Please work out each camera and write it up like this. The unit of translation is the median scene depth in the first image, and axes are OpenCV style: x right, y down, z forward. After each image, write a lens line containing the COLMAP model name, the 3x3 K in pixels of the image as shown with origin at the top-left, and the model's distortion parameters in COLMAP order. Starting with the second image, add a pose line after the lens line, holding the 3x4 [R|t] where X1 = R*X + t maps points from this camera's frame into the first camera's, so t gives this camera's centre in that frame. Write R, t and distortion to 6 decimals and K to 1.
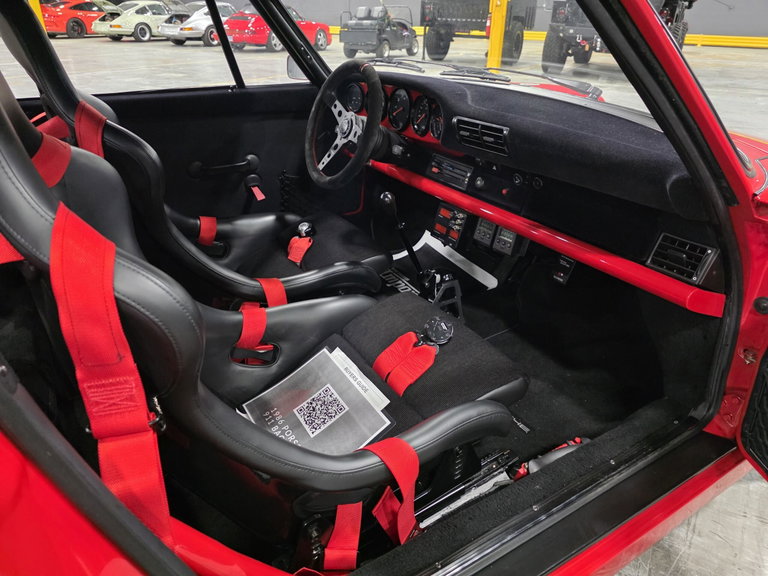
lens RADIAL K [[518.7, 0, 380.8], [0, 518.7, 297.6], [0, 0, 1]] dist [0.037634, -0.045080]
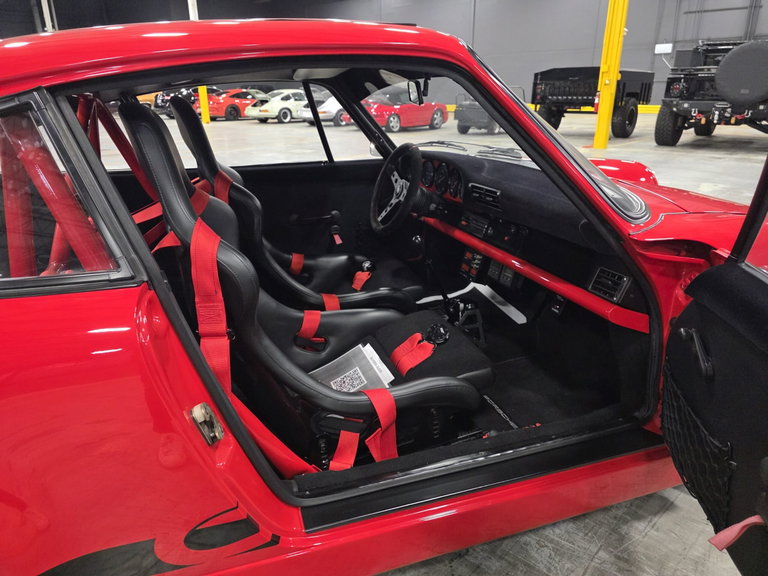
lens RADIAL K [[510.6, 0, 369.7], [0, 510.6, 287.4], [0, 0, 1]] dist [0.055689, -0.052102]
pose [[0.972715, 0.055541, -0.225258, 0.179621], [-0.086393, 0.987808, -0.129505, 0.103043], [0.215319, 0.145432, 0.965654, -0.270822]]
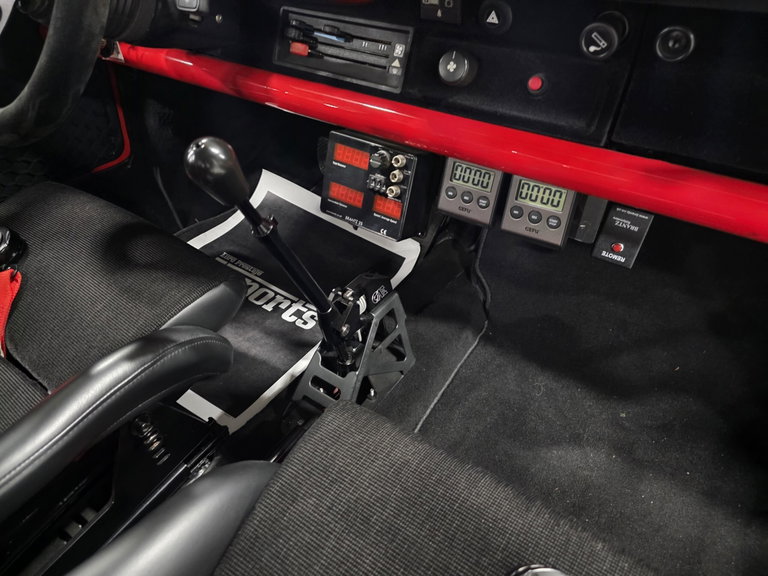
lens RADIAL K [[515.7, 0, 385.4], [0, 515.7, 285.5], [0, 0, 1]] dist [0.054141, -0.047050]
pose [[0.910522, -0.261322, 0.320408, -0.010147], [0.201830, 0.957257, 0.207179, -0.148152], [-0.360853, -0.123973, 0.924346, 0.612383]]
